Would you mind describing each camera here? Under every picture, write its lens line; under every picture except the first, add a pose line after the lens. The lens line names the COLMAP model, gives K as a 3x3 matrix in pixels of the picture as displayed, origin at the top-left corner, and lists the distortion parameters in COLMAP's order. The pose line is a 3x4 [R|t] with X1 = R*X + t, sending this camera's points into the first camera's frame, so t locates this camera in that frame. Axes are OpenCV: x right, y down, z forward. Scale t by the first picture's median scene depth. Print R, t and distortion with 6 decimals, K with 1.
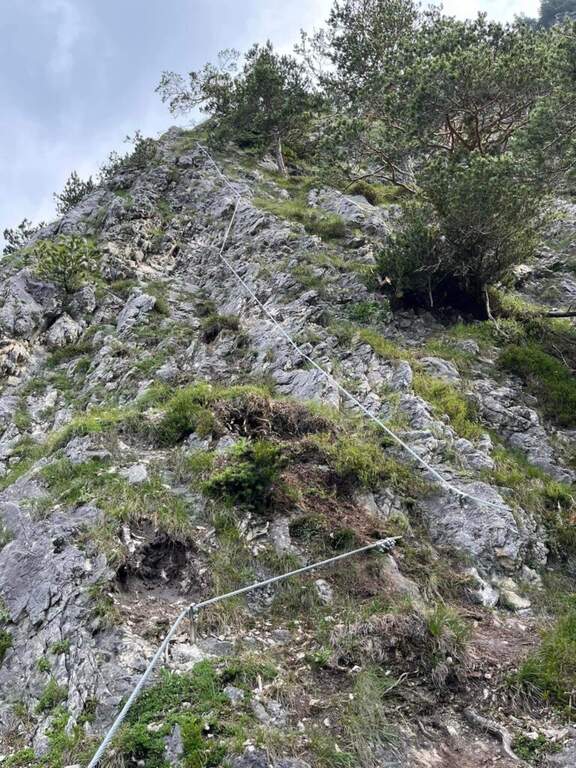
lens RADIAL K [[575.4, 0, 288.0], [0, 575.4, 384.0], [0, 0, 1]] dist [0.065987, -0.093351]
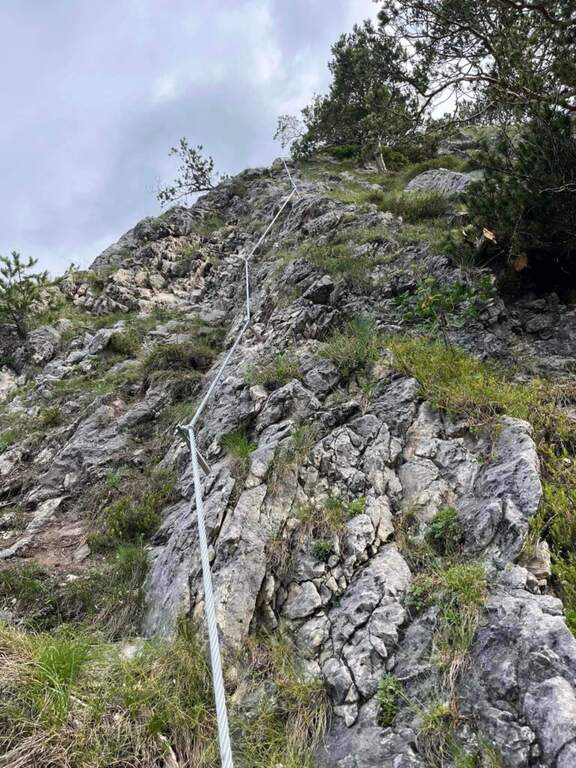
lens RADIAL K [[575.4, 0, 288.0], [0, 575.4, 384.0], [0, 0, 1]] dist [0.065987, -0.093351]
pose [[0.962437, -0.081304, -0.259047, 0.086259], [0.062760, 0.994890, -0.079084, -0.022373], [0.264154, 0.059855, 0.962622, 0.345050]]
